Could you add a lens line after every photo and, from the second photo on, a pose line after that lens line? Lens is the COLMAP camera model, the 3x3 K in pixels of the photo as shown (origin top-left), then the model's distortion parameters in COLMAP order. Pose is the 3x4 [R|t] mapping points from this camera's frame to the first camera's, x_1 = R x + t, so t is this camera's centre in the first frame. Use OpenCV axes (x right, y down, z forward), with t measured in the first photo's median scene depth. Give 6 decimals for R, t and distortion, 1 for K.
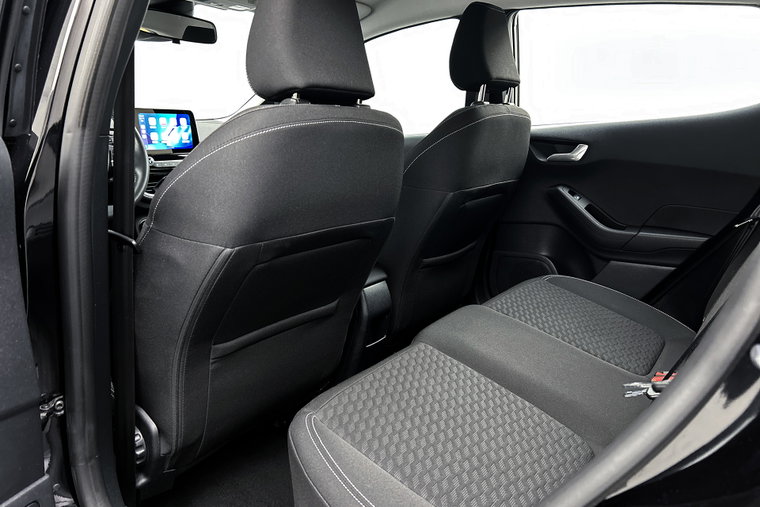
lens RADIAL K [[571.9, 0, 380.8], [0, 571.9, 252.6], [0, 0, 1]] dist [0.055560, -0.064067]
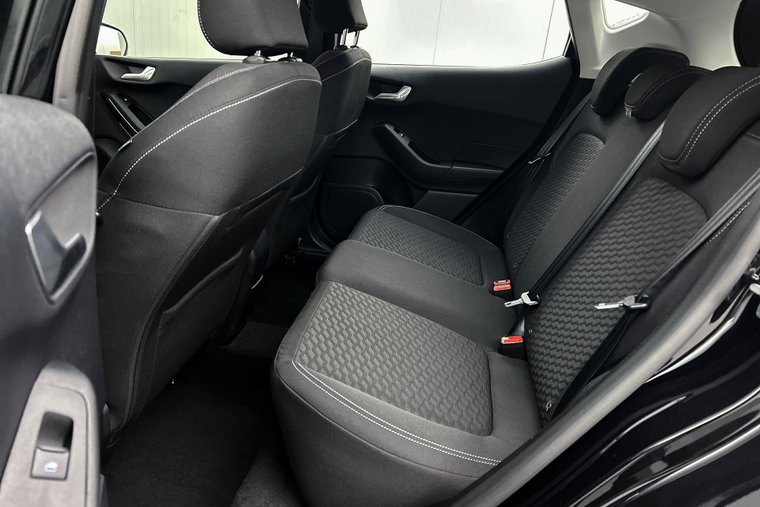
lens RADIAL K [[571.9, 0, 379.8], [0, 571.9, 255.4], [0, 0, 1]] dist [0.055560, -0.064067]
pose [[0.889768, -0.090758, 0.447299, -0.228607], [0.019919, 0.986818, 0.160605, -0.045697], [-0.455979, -0.133991, 0.879846, 0.001474]]
